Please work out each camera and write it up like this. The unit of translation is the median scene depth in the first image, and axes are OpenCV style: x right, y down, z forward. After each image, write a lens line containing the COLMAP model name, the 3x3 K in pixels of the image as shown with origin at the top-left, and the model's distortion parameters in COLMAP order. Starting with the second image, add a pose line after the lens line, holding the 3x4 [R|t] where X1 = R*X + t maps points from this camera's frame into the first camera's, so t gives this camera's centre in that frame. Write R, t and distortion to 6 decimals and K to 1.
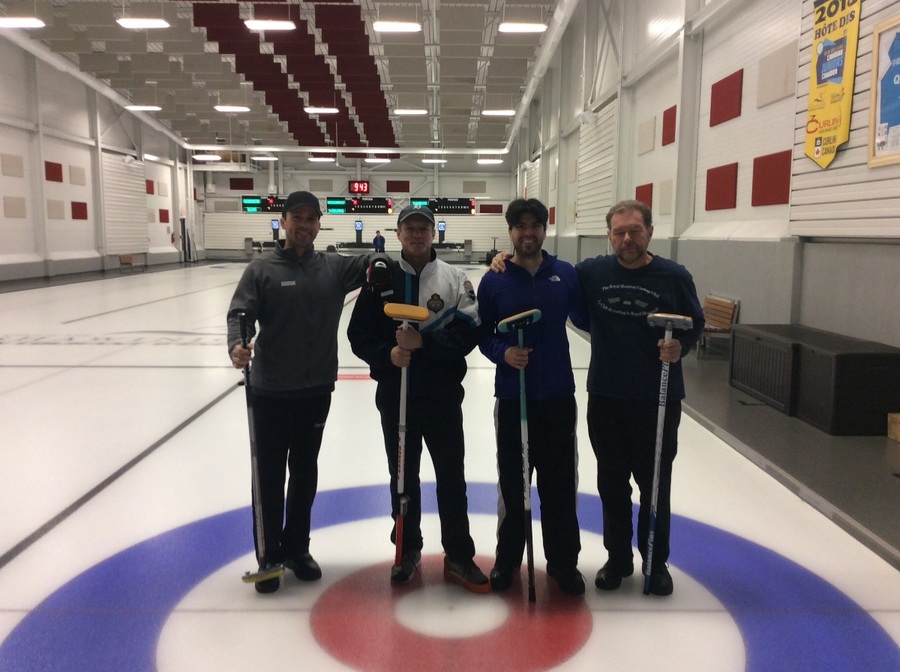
lens RADIAL K [[817.9, 0, 450.0], [0, 817.9, 336.0], [0, 0, 1]] dist [0.144959, -0.240329]
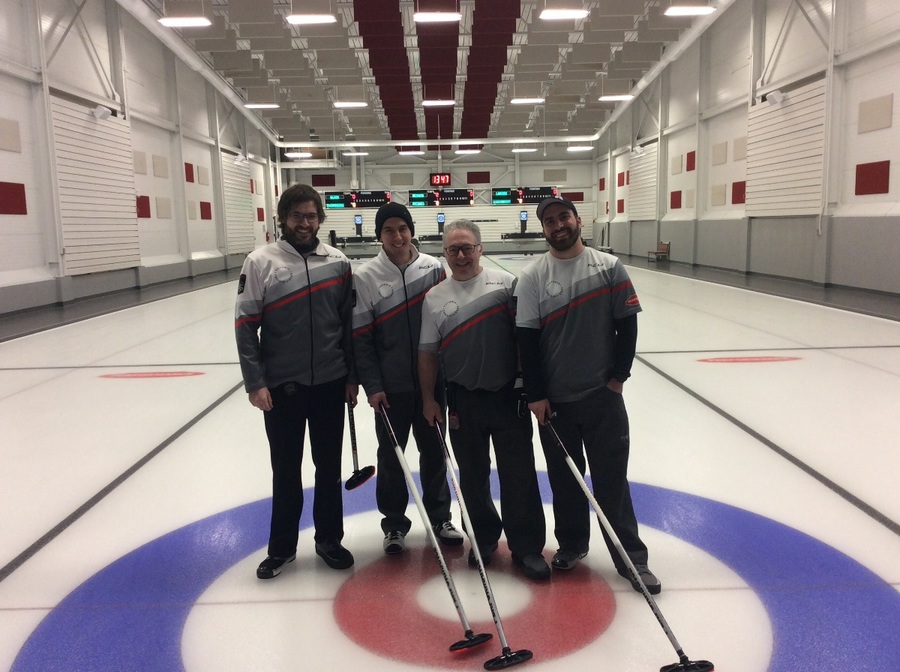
lens RADIAL K [[810.4, 0, 449.7], [0, 810.4, 353.6], [0, 0, 1]] dist [0.138745, -0.217180]
pose [[0.999563, -0.029306, -0.003776, -0.102564], [0.029413, 0.999052, 0.032098, -0.000361], [0.002831, -0.032195, 0.999478, -0.001039]]
